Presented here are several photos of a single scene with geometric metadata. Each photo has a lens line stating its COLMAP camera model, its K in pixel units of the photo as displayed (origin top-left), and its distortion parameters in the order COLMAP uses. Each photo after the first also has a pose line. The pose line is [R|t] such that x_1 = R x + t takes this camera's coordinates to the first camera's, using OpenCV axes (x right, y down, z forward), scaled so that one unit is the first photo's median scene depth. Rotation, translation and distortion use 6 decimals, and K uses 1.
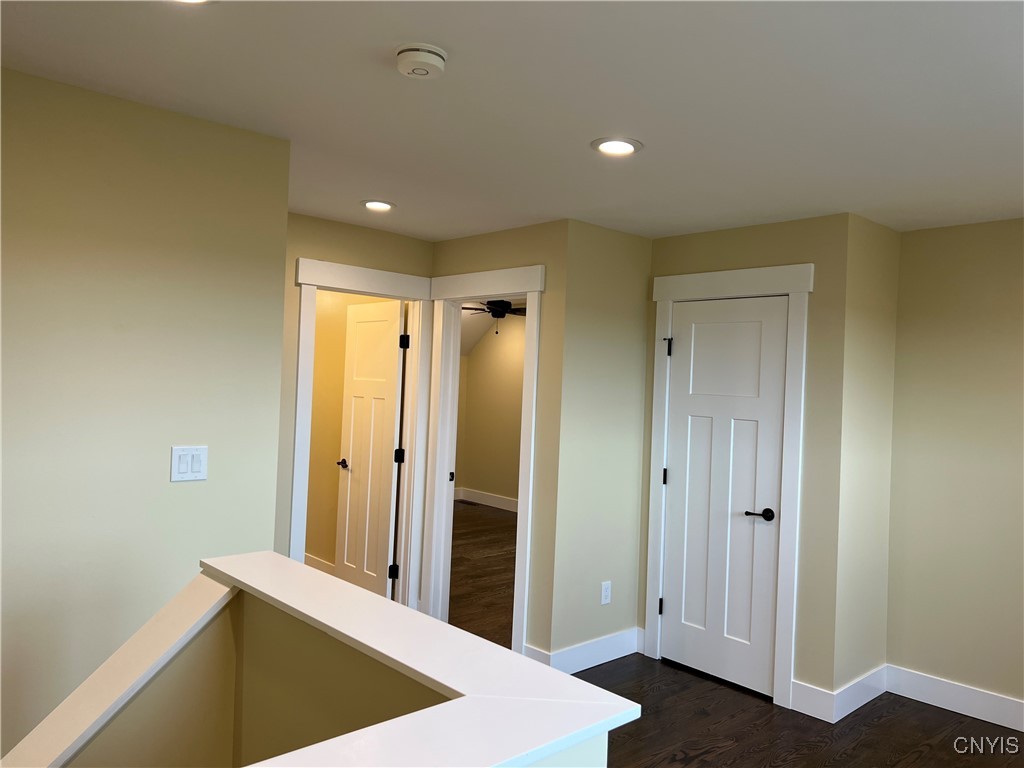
lens RADIAL K [[761.6, 0, 520.0], [0, 761.6, 380.1], [0, 0, 1]] dist [0.035833, -0.030956]
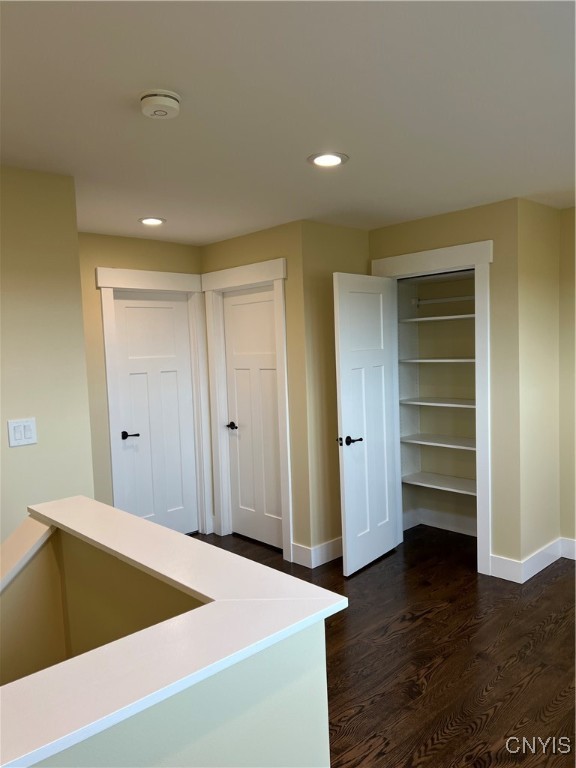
lens RADIAL K [[571.2, 0, 284.6], [0, 571.2, 388.9], [0, 0, 1]] dist [0.035833, -0.030956]
pose [[0.996932, -0.077549, -0.010576, 0.030199], [0.078139, 0.993906, 0.077747, -0.006191], [0.004482, -0.078335, 0.996917, 0.015268]]
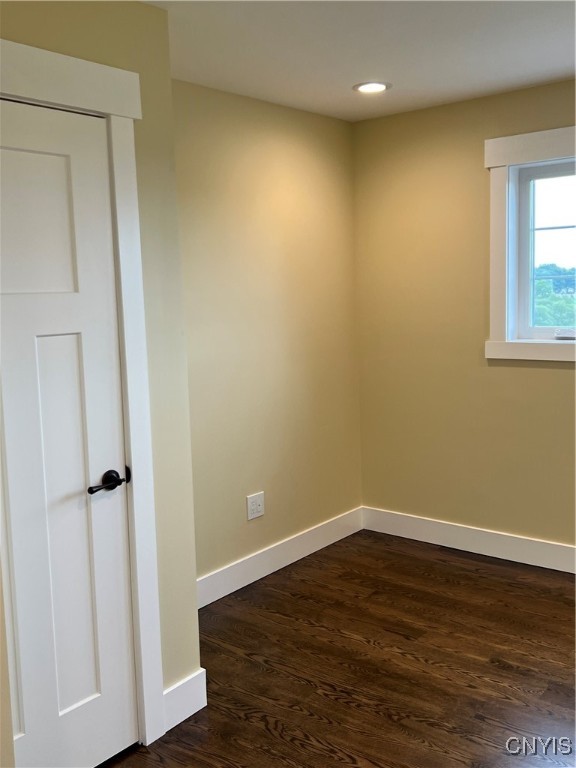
lens RADIAL K [[757.1, 0, 287.3], [0, 757.1, 382.1], [0, 0, 1]] dist [0.004752, 0.000000]
pose [[-0.125919, -0.160317, 0.979001, -0.320007], [0.035219, 0.985511, 0.165913, 0.000702], [-0.991415, 0.055371, -0.118449, 1.056306]]
